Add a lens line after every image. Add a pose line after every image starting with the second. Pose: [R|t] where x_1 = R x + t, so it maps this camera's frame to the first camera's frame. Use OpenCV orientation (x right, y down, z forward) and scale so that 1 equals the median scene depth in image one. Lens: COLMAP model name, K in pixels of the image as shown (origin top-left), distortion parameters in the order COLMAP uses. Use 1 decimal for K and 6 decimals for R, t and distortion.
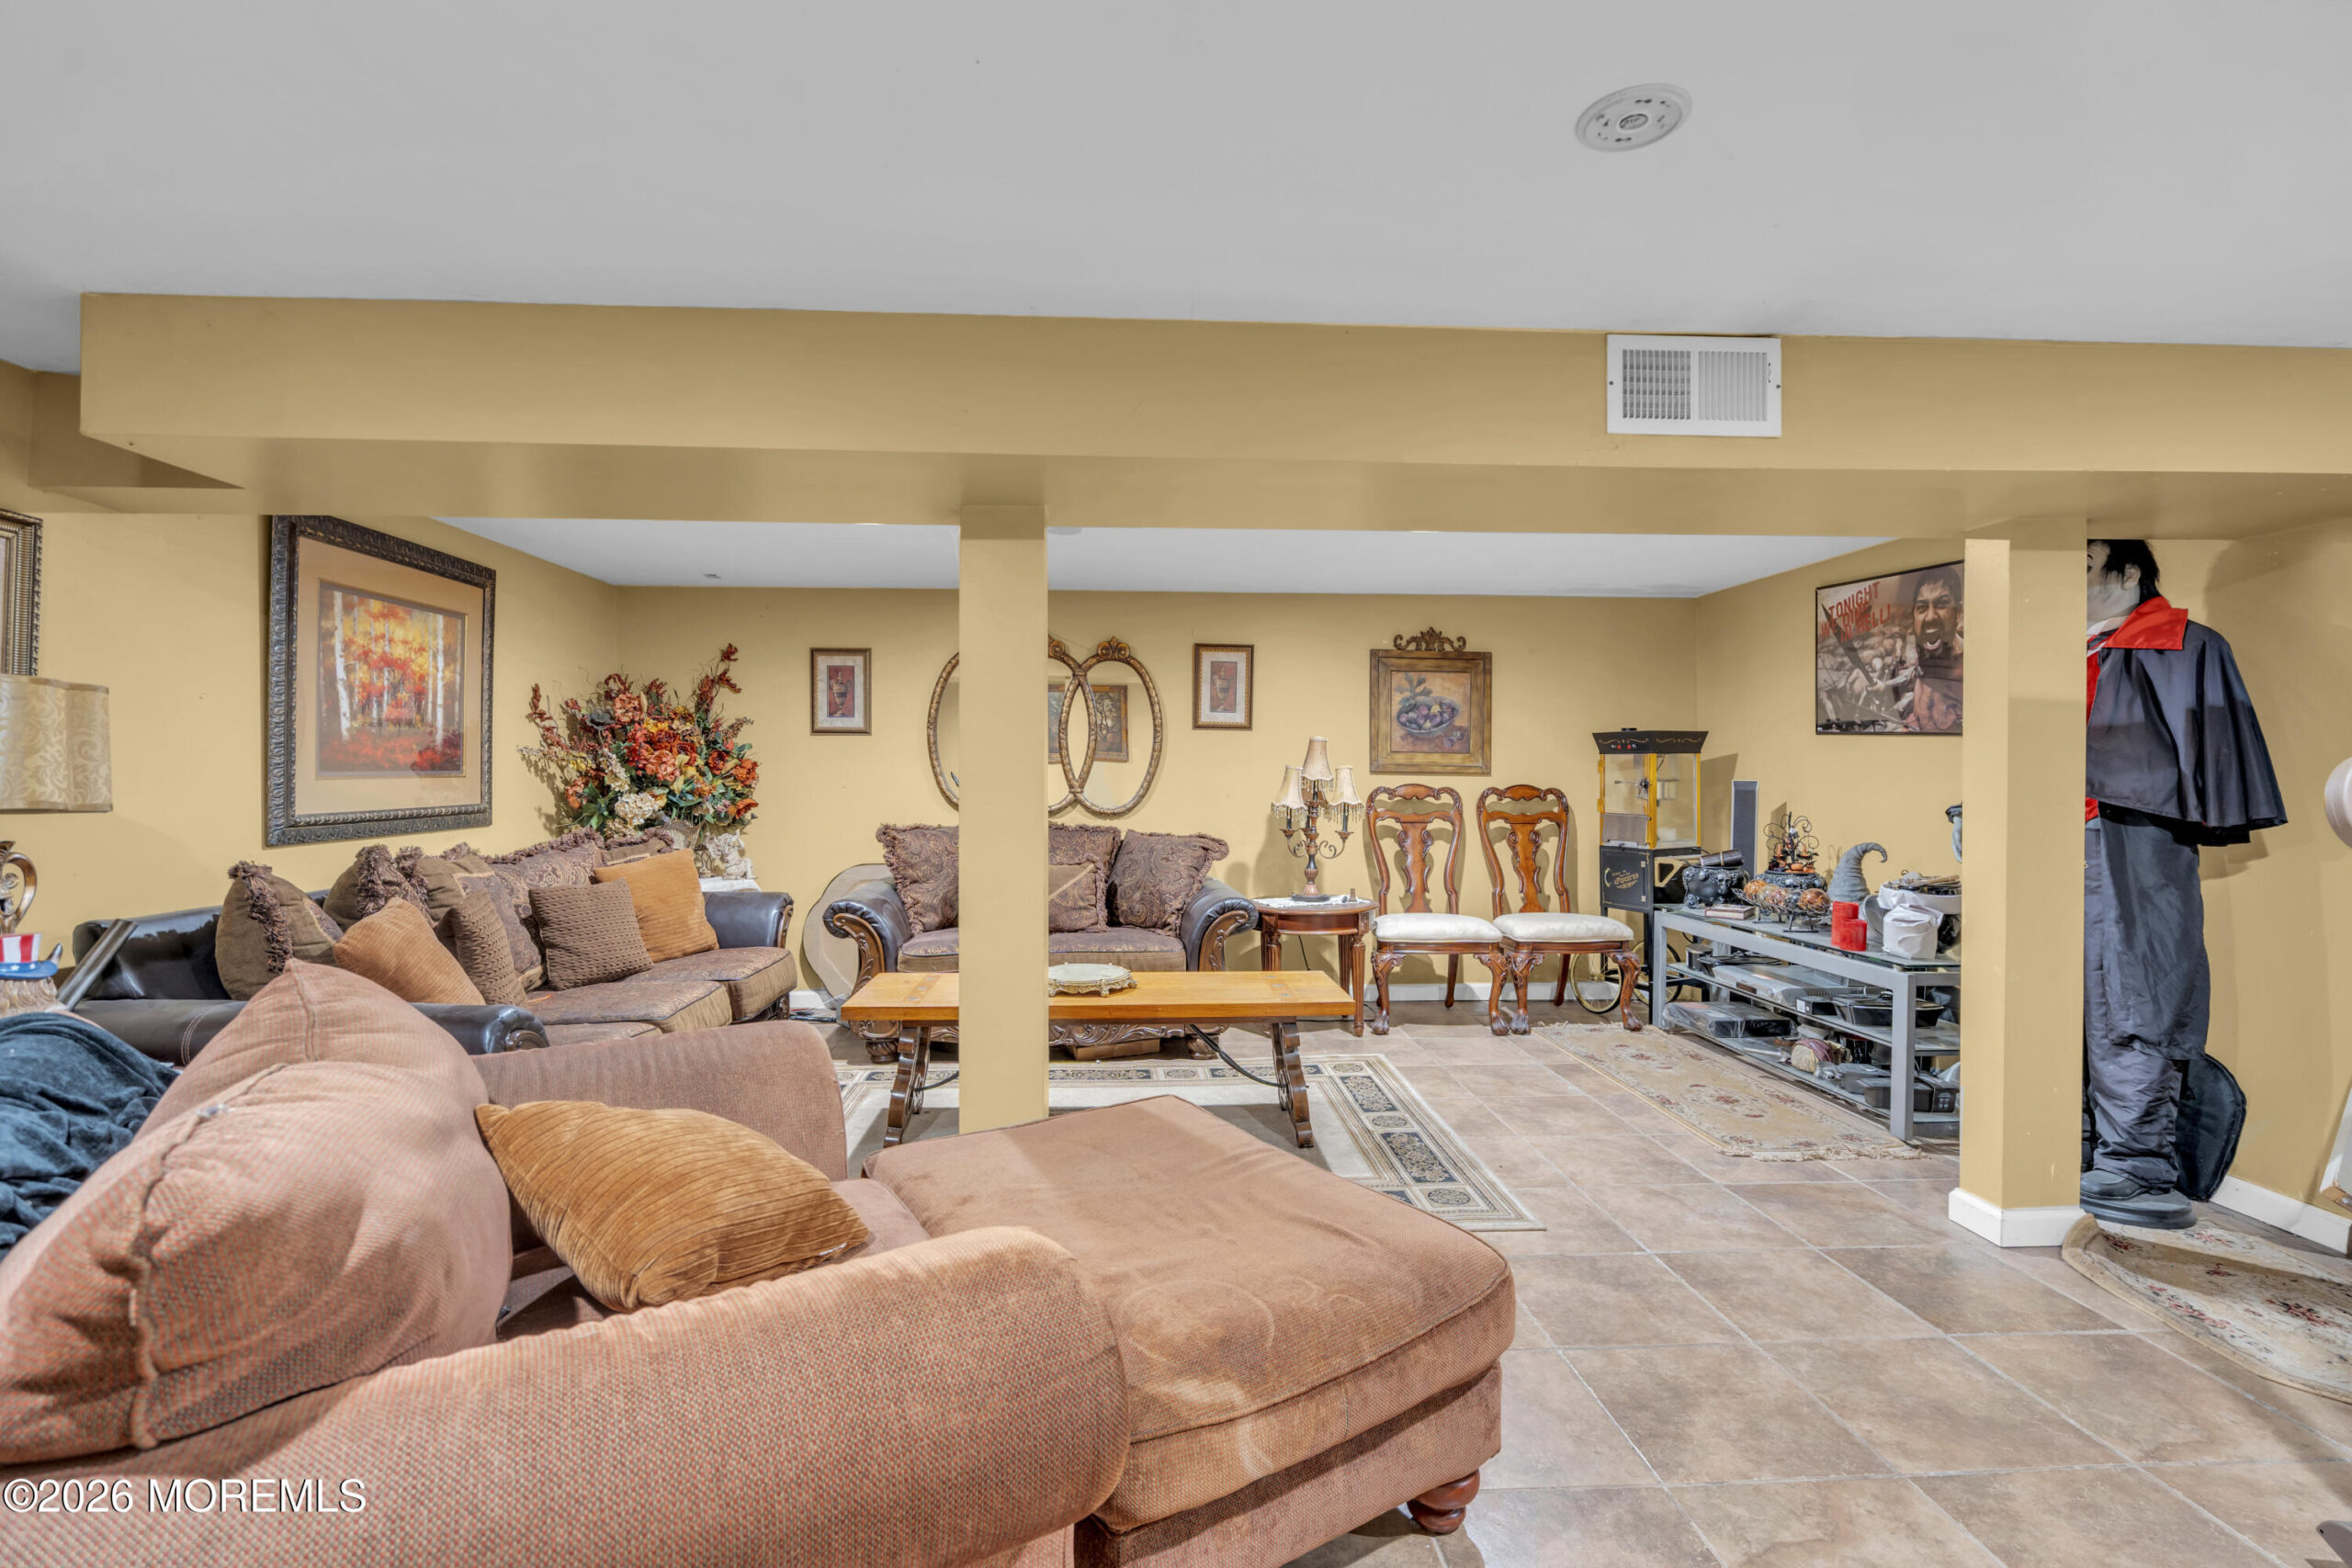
lens RADIAL K [[1069.9, 0, 1179.7], [0, 1069.9, 782.9], [0, 0, 1]] dist [-0.002059, 0.001887]
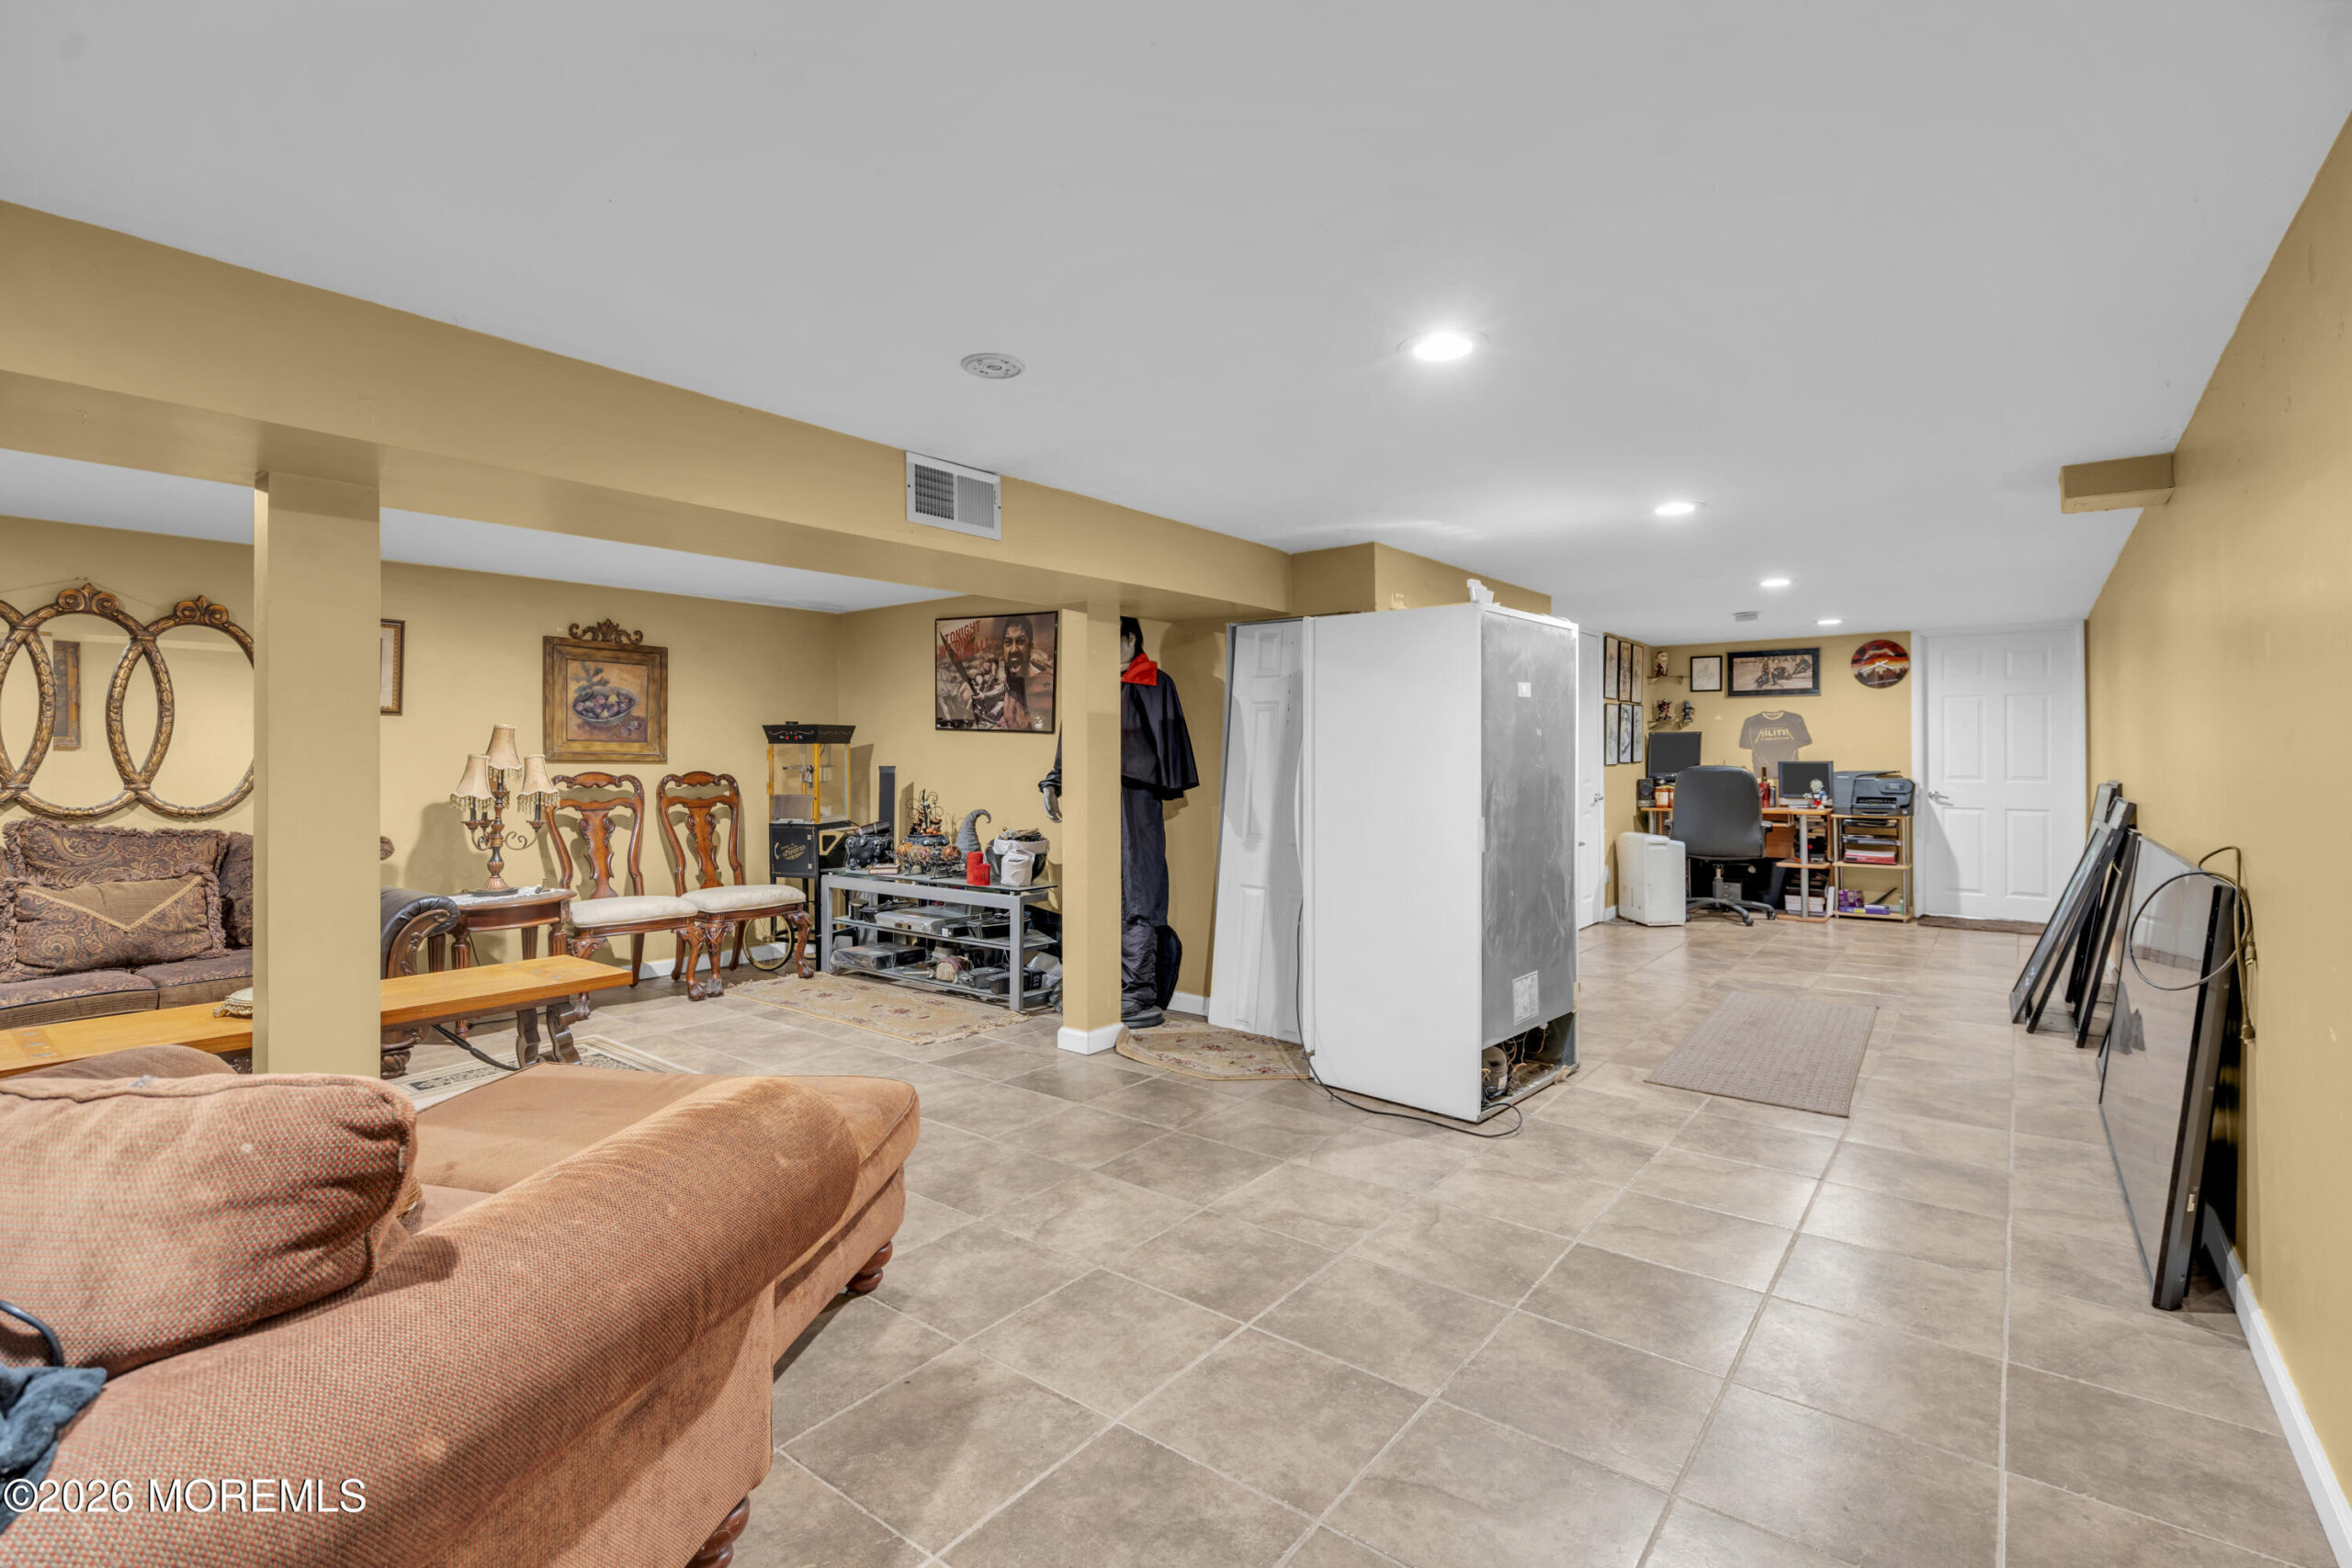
lens RADIAL K [[1069.9, 0, 1171.5], [0, 1069.9, 766.7], [0, 0, 1]] dist [-0.002059, 0.001887]
pose [[0.665902, -0.010493, 0.745965, -0.215346], [0.012739, 0.999915, 0.002694, 0.000006], [-0.745930, 0.007709, 0.665980, -0.103065]]
